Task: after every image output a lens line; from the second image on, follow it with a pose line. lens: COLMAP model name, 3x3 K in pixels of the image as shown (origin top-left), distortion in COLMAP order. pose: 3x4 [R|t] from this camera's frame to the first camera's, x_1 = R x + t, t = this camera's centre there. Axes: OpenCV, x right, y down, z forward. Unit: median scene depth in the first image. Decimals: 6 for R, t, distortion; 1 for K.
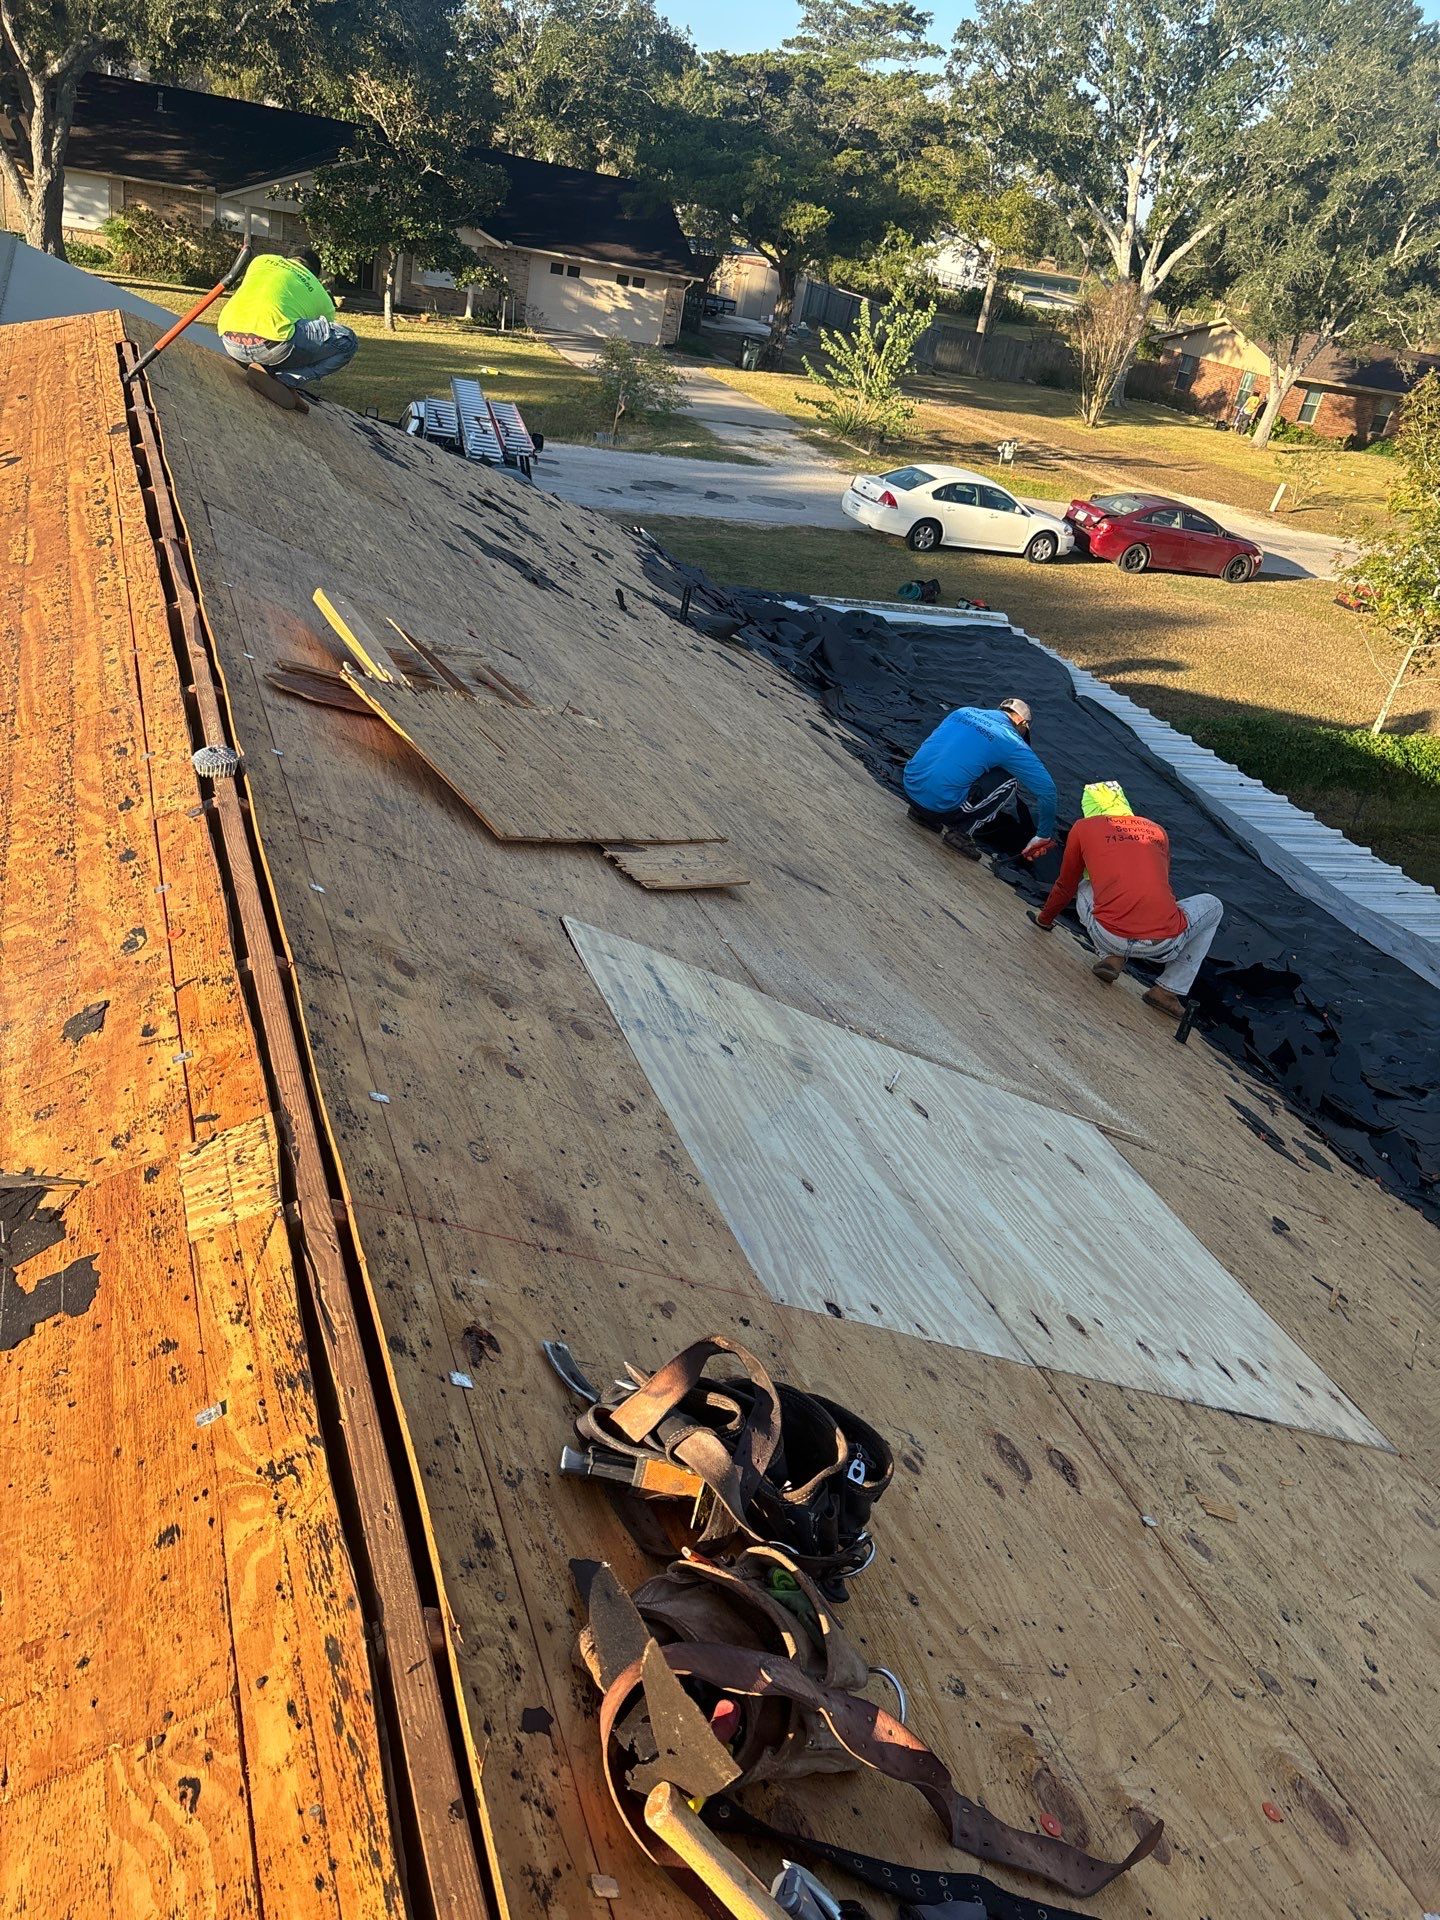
lens RADIAL K [[1455.2, 0, 720.0], [0, 1455.2, 960.0], [0, 0, 1]] dist [0.002425, 0.003674]
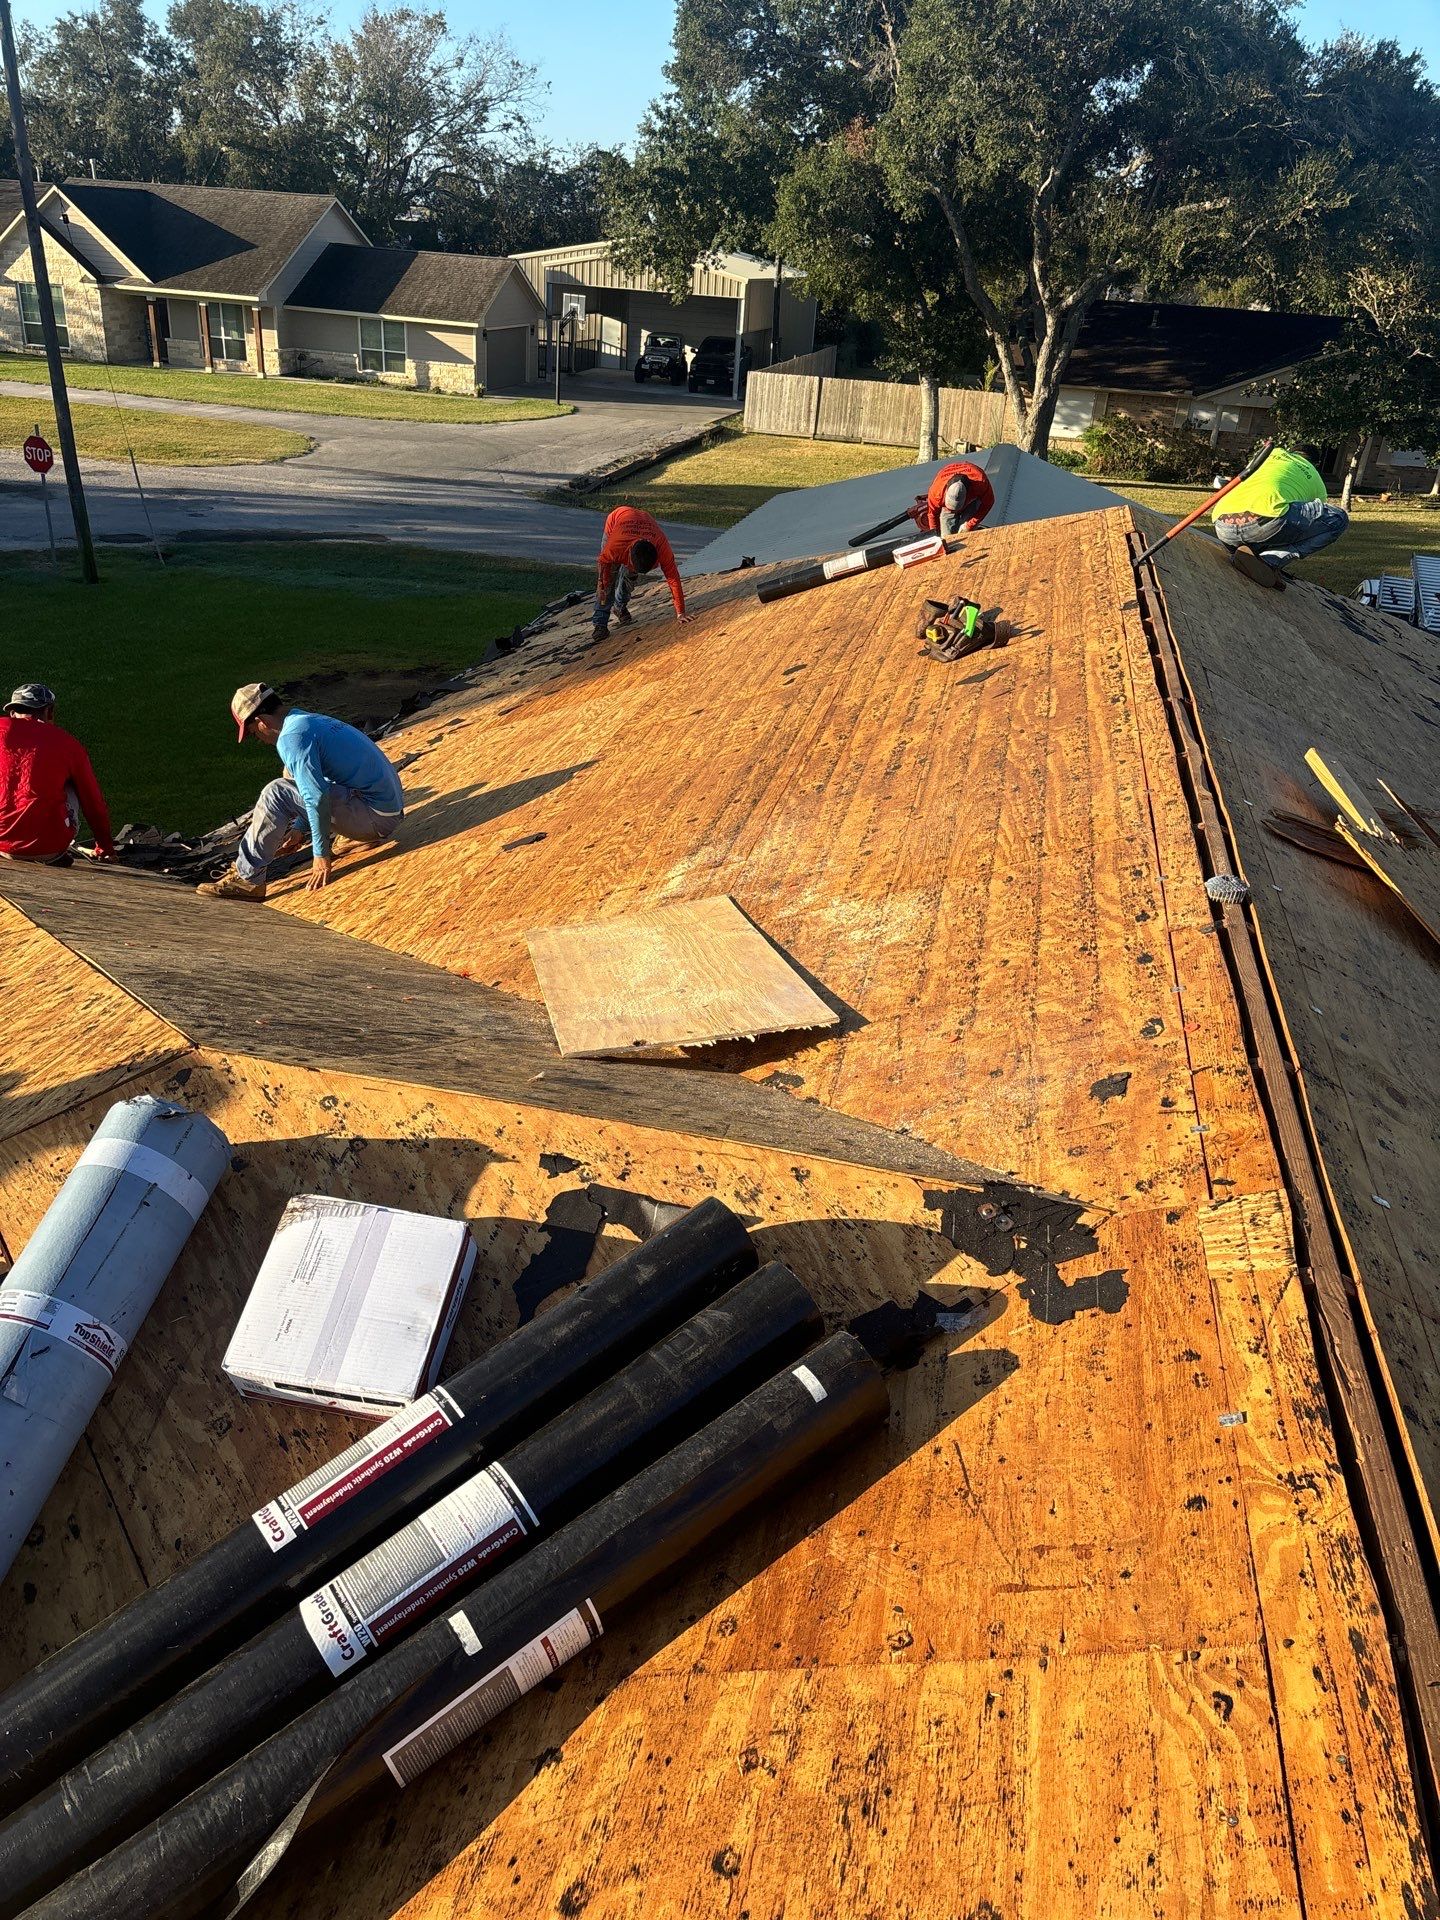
lens RADIAL K [[1422.9, 0, 720.0], [0, 1422.9, 960.0], [0, 0, 1]] dist [0.007124, 0.007916]
pose [[0.824931, 0.129753, -0.550139, -0.080578], [-0.188137, 0.980829, -0.050777, 0.064640], [0.533003, 0.145389, 0.833528, -0.157860]]
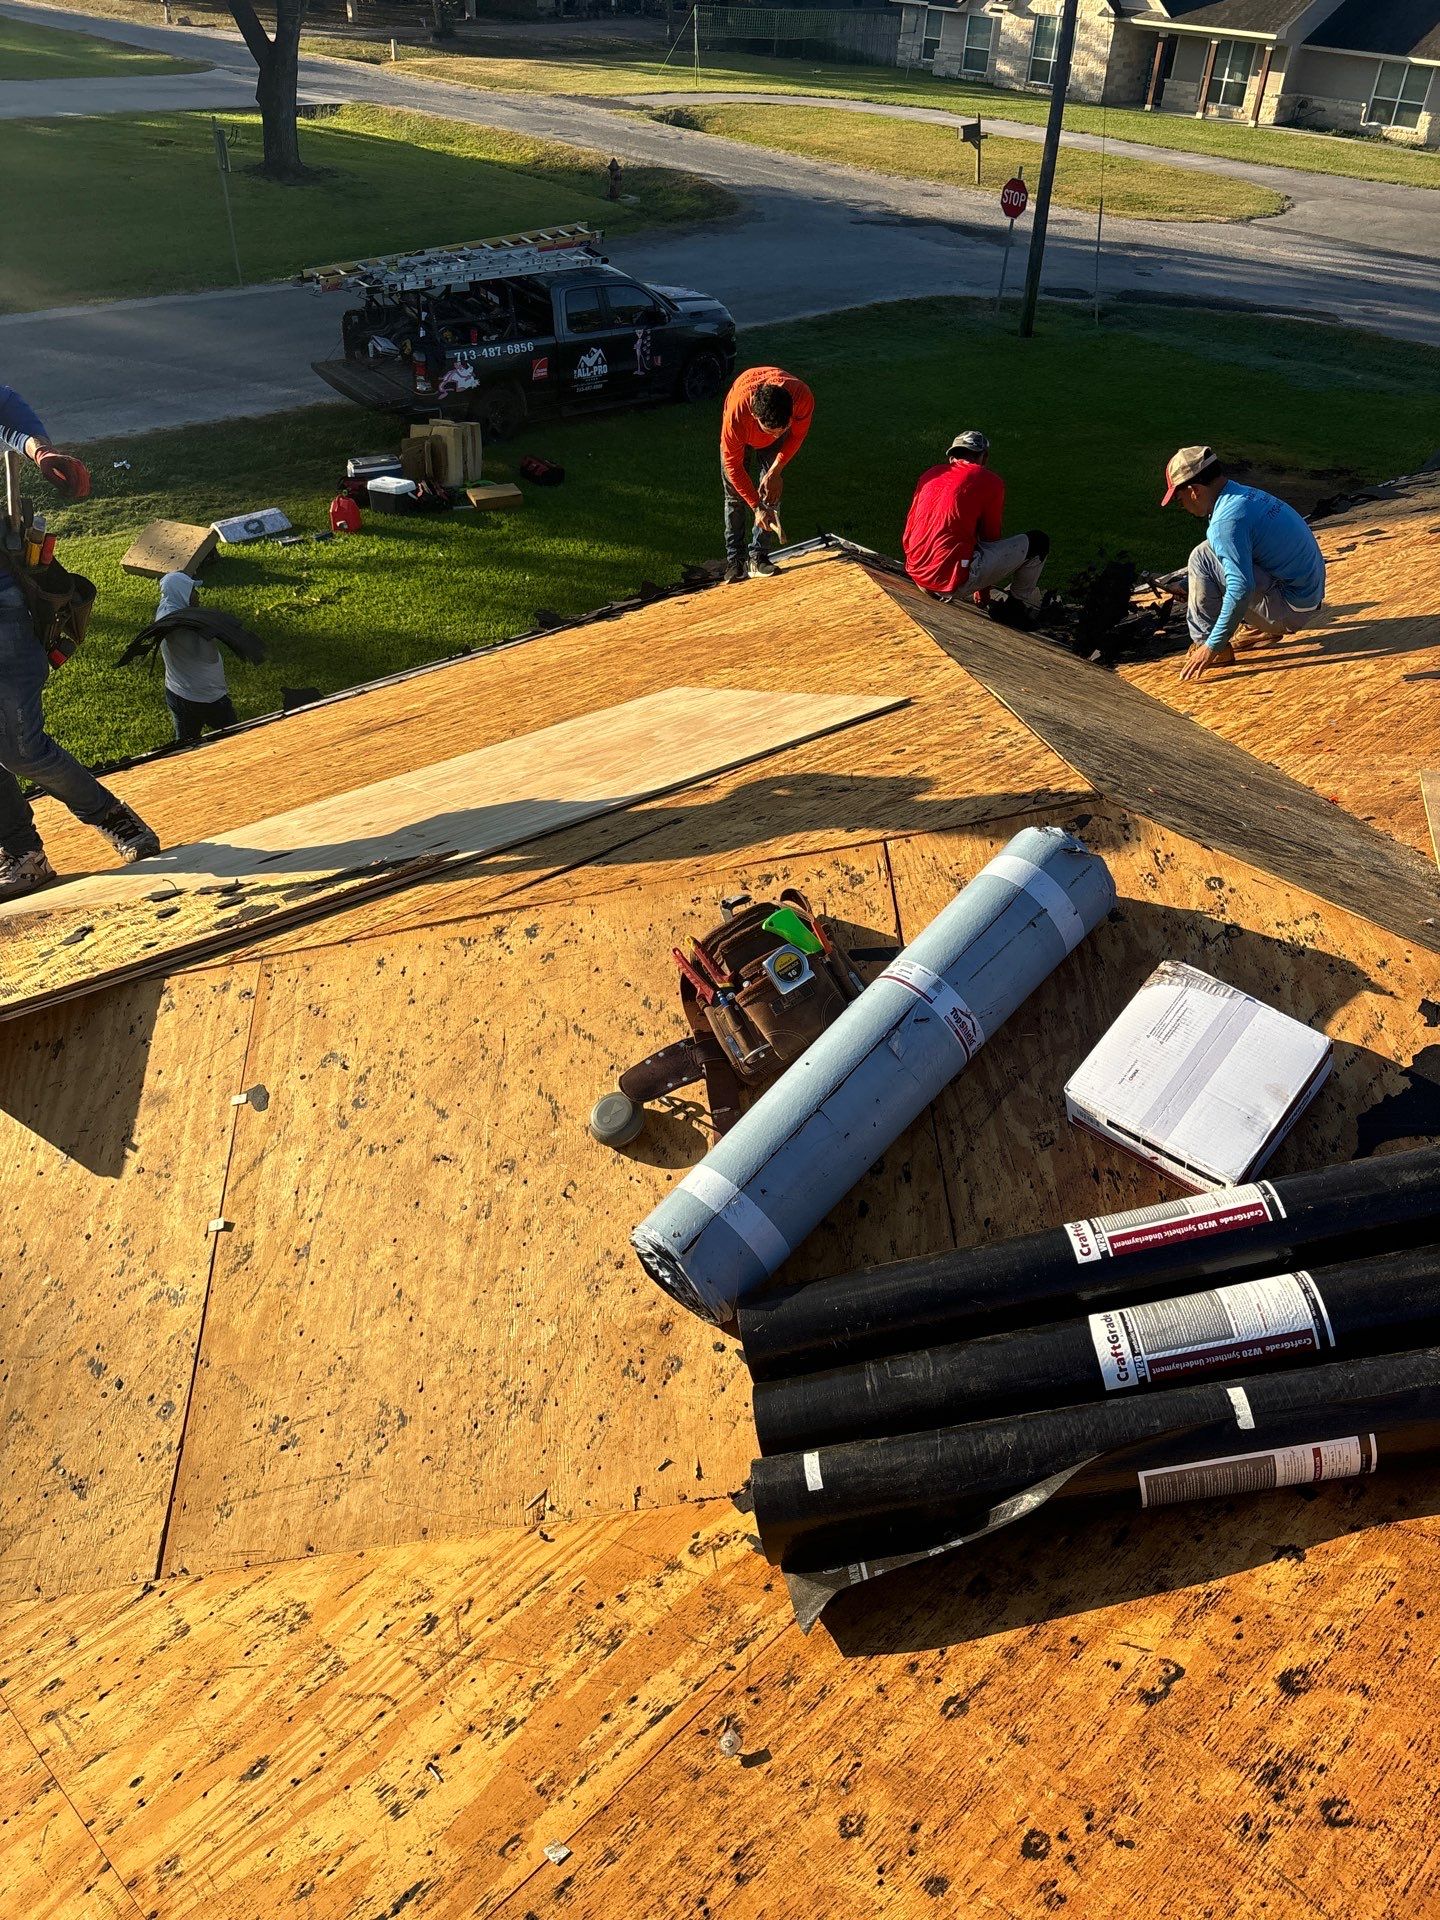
lens RADIAL K [[1425.6, 0, 720.0], [0, 1425.6, 960.0], [0, 0, 1]] dist [0.034998, -0.044748]
pose [[0.387804, 0.404660, -0.828166, -0.117363], [-0.417819, 0.878044, 0.233380, 0.116768], [0.821605, 0.255518, 0.509584, -0.237821]]
